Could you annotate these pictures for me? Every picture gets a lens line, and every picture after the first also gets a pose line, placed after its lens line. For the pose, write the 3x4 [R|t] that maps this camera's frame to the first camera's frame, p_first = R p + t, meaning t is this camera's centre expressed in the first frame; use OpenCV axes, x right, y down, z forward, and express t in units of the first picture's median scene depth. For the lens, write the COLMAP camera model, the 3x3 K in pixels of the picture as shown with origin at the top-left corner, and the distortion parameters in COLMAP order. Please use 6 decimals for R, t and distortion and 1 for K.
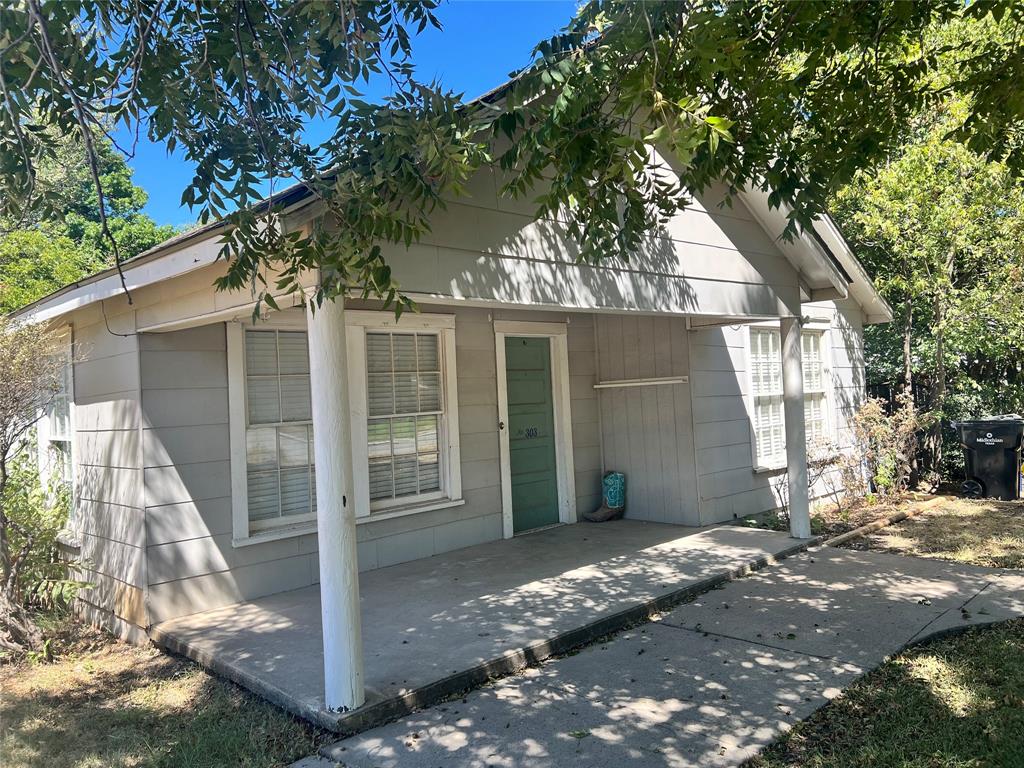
lens RADIAL K [[770.6, 0, 519.8], [0, 770.6, 387.9], [0, 0, 1]] dist [-0.003384, -0.002200]
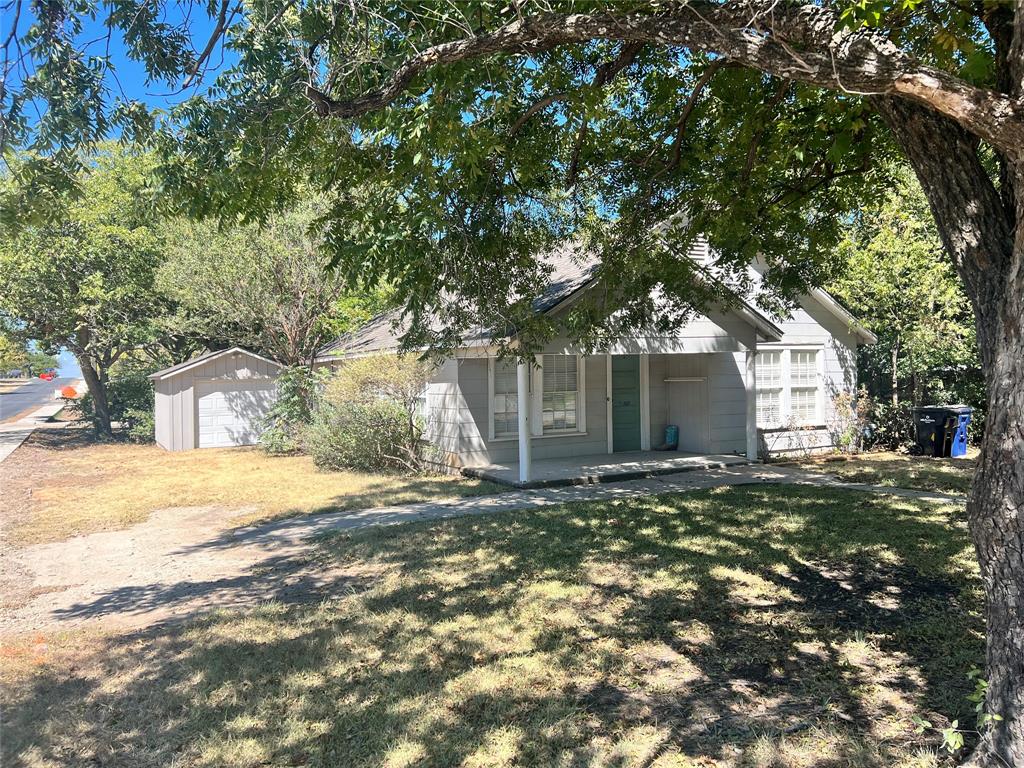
lens RADIAL K [[770.6, 0, 512.1], [0, 770.6, 383.0], [0, 0, 1]] dist [-0.003384, -0.002200]
pose [[0.957647, 0.030817, -0.286290, 0.389388], [-0.023485, 0.999303, 0.029009, -0.057718], [0.286985, -0.021057, 0.957704, -1.287300]]
